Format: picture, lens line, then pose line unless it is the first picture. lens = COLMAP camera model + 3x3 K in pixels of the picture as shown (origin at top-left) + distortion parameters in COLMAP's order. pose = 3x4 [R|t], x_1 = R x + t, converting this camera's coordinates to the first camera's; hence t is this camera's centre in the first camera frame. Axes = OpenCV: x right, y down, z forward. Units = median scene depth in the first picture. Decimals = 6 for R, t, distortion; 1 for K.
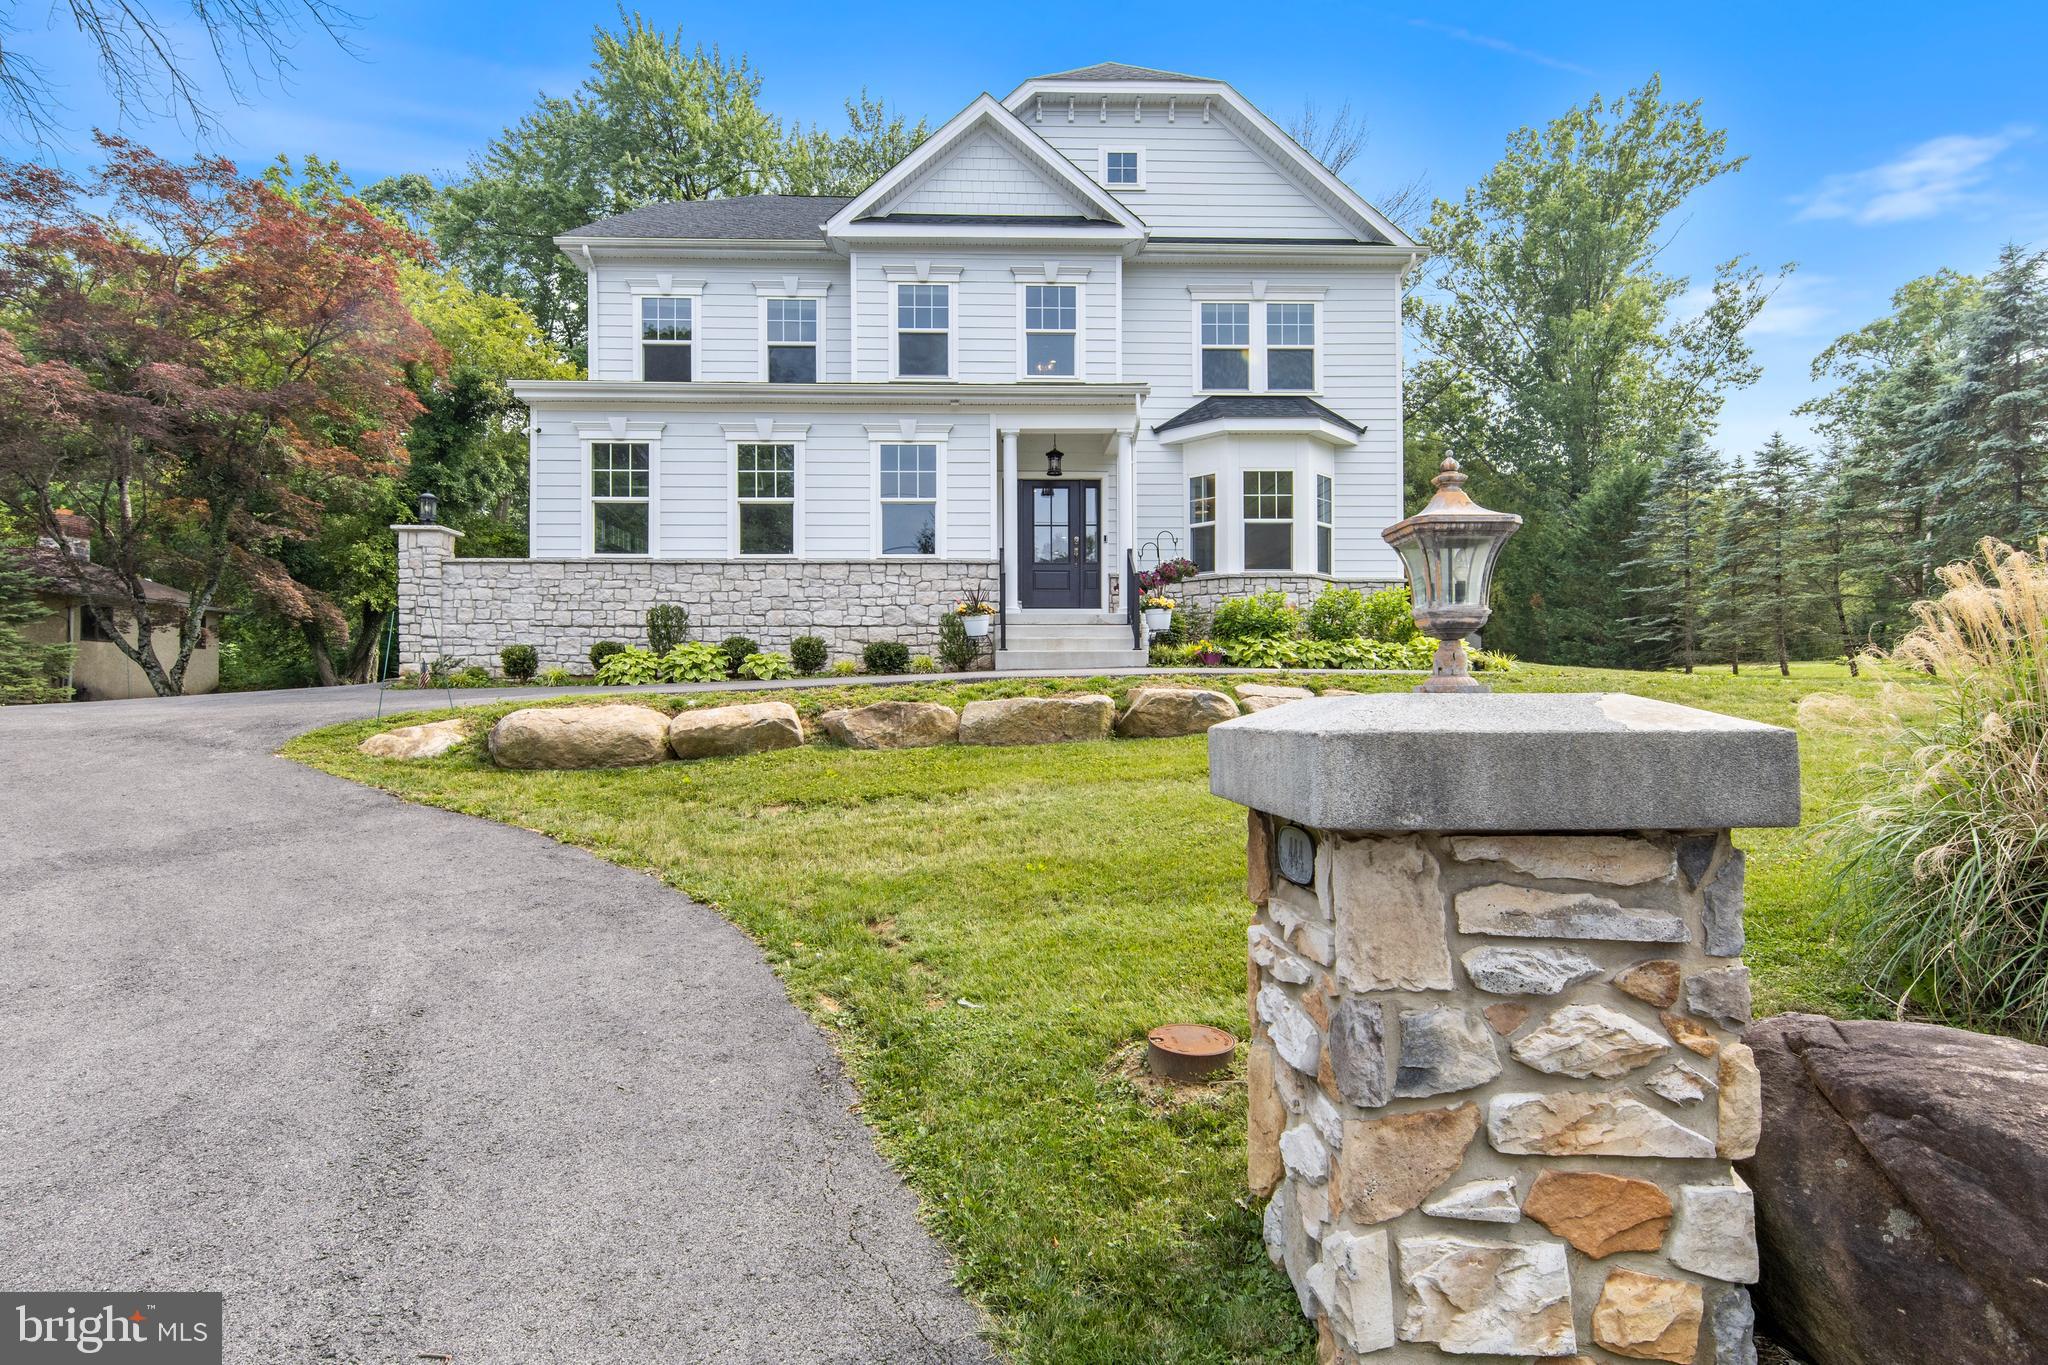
lens RADIAL K [[1053.9, 0, 1024.9], [0, 1053.9, 705.4], [0, 0, 1]] dist [0.001064, -0.000550]
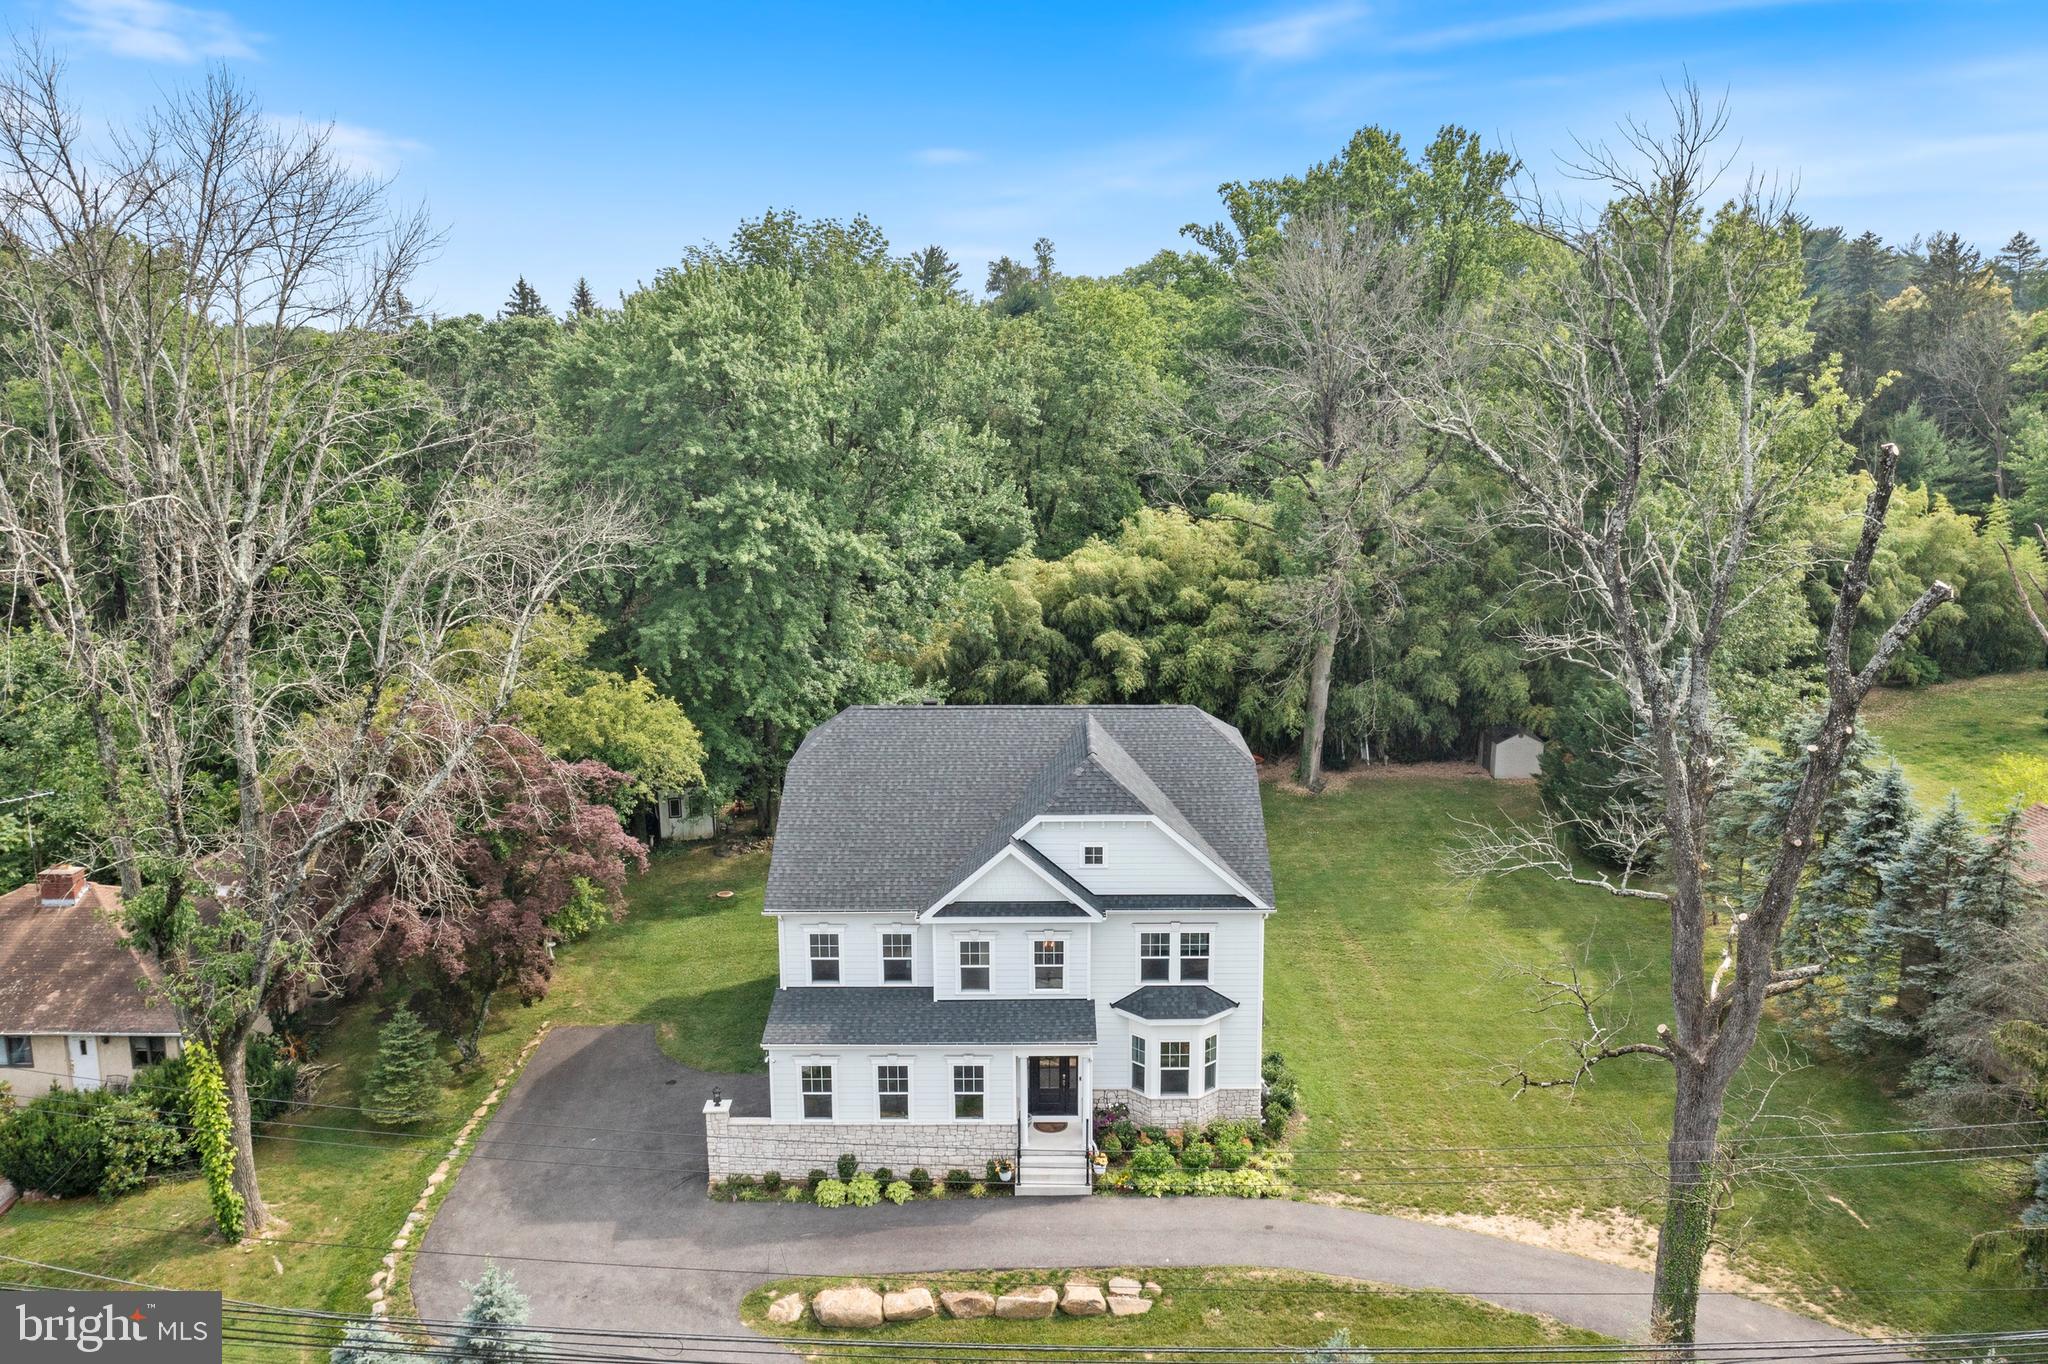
lens RADIAL K [[1621.8, 0, 1029.0], [0, 1621.8, 682.7], [0, 0, 1]] dist [-0.019560, 0.000484]
pose [[0.998850, 0.007947, -0.047274, 0.125739], [0.001195, 0.981727, 0.190290, -1.453517], [0.047922, -0.190127, 0.980589, -1.669415]]
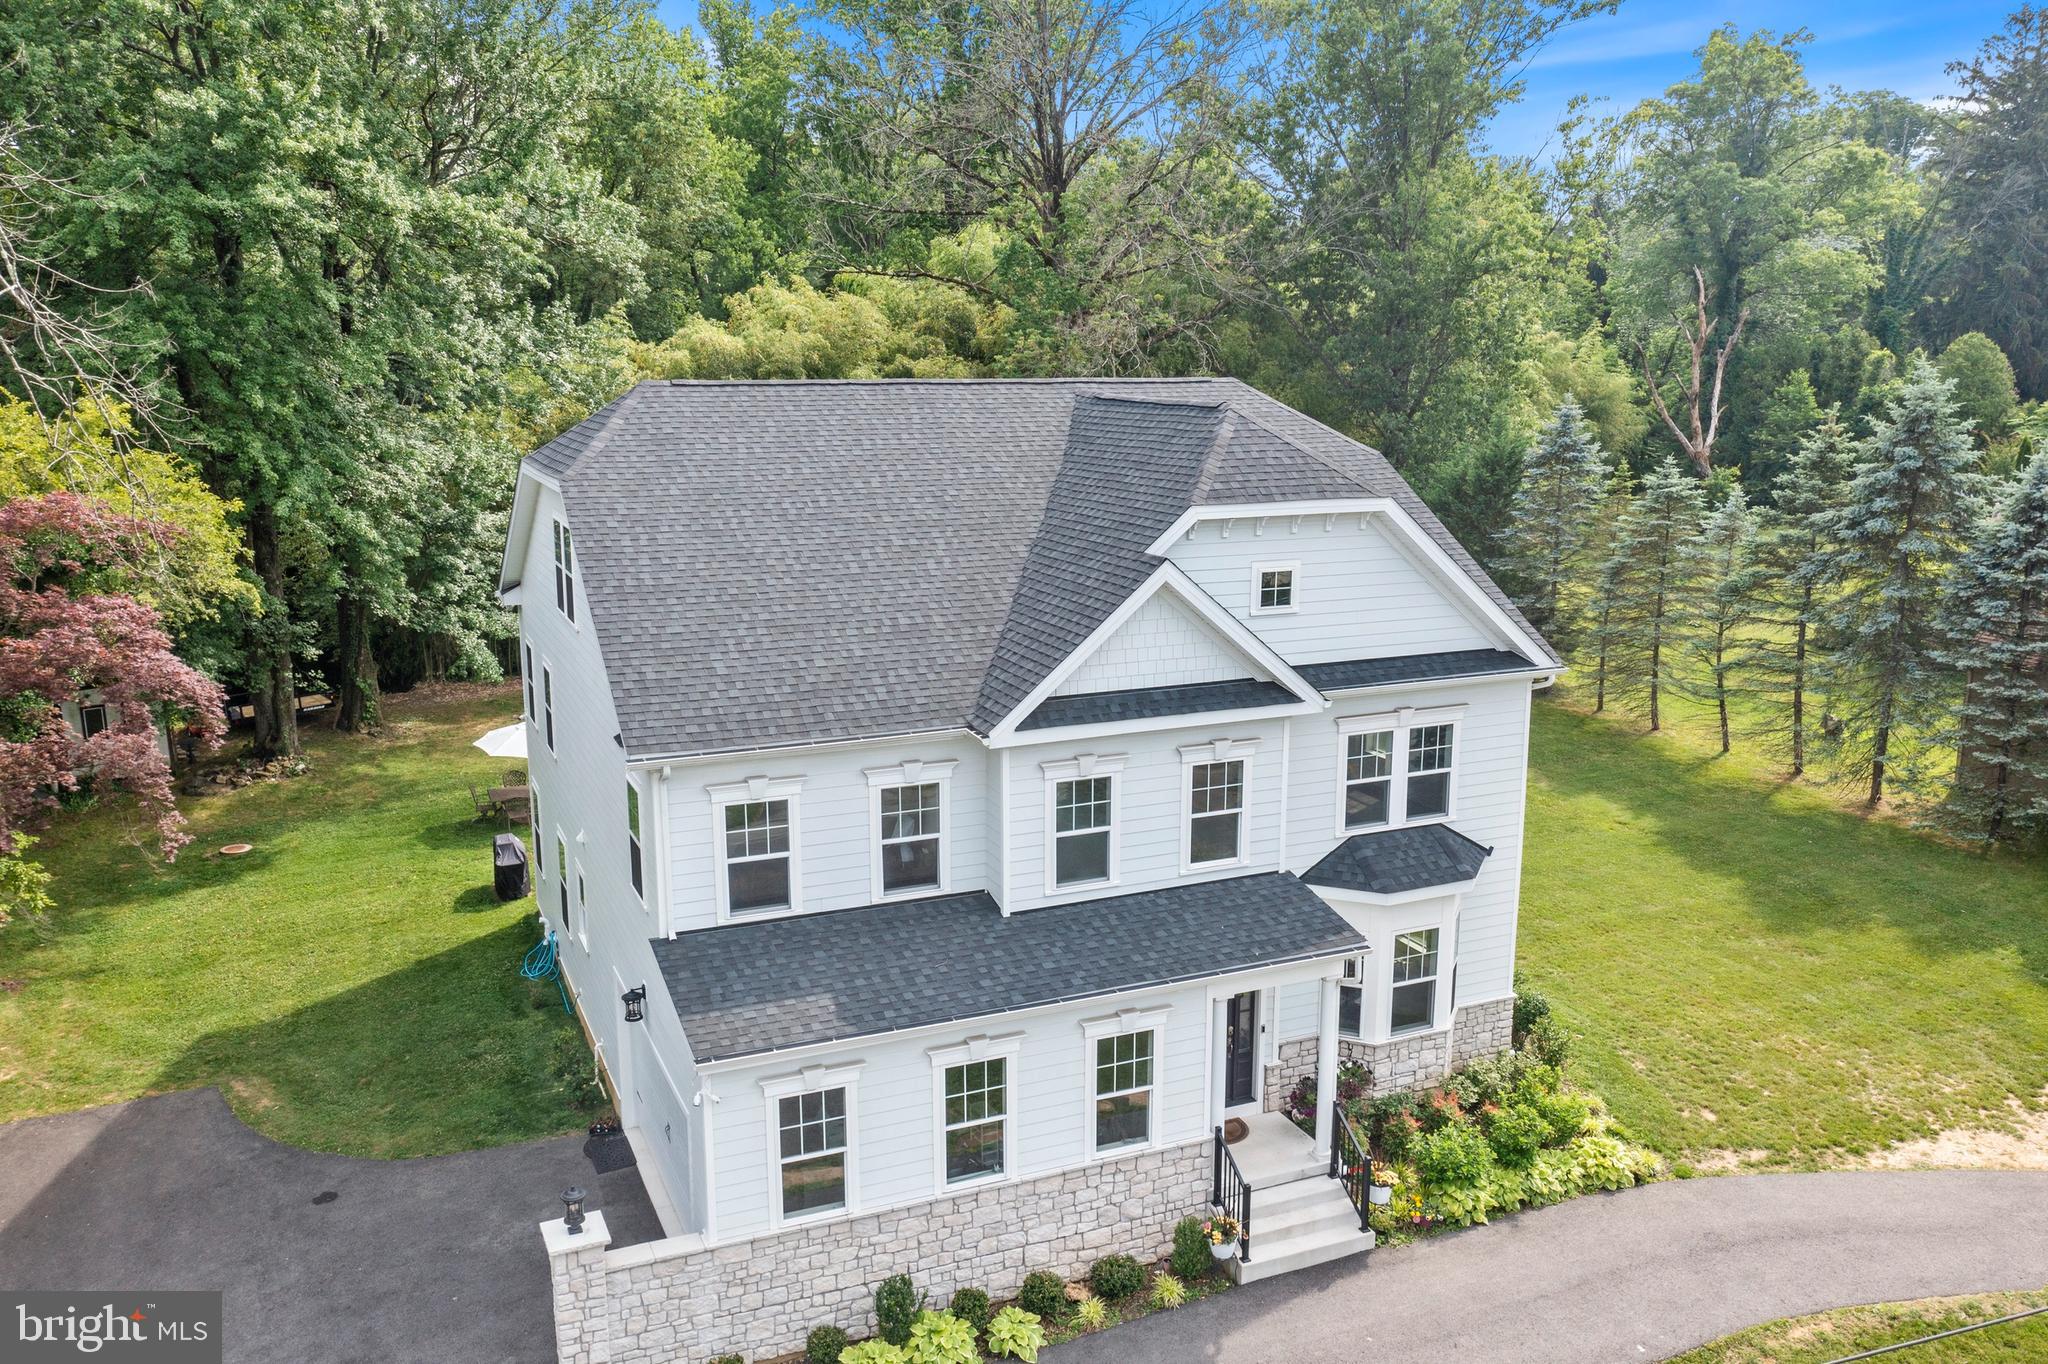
lens RADIAL K [[1621.8, 0, 1029.0], [0, 1621.8, 682.7], [0, 0, 1]] dist [-0.019560, 0.000484]
pose [[0.931019, -0.069008, 0.358387, -0.647836], [-0.005325, 0.979289, 0.202397, -0.805271], [-0.364932, -0.190344, 0.911369, -0.143433]]
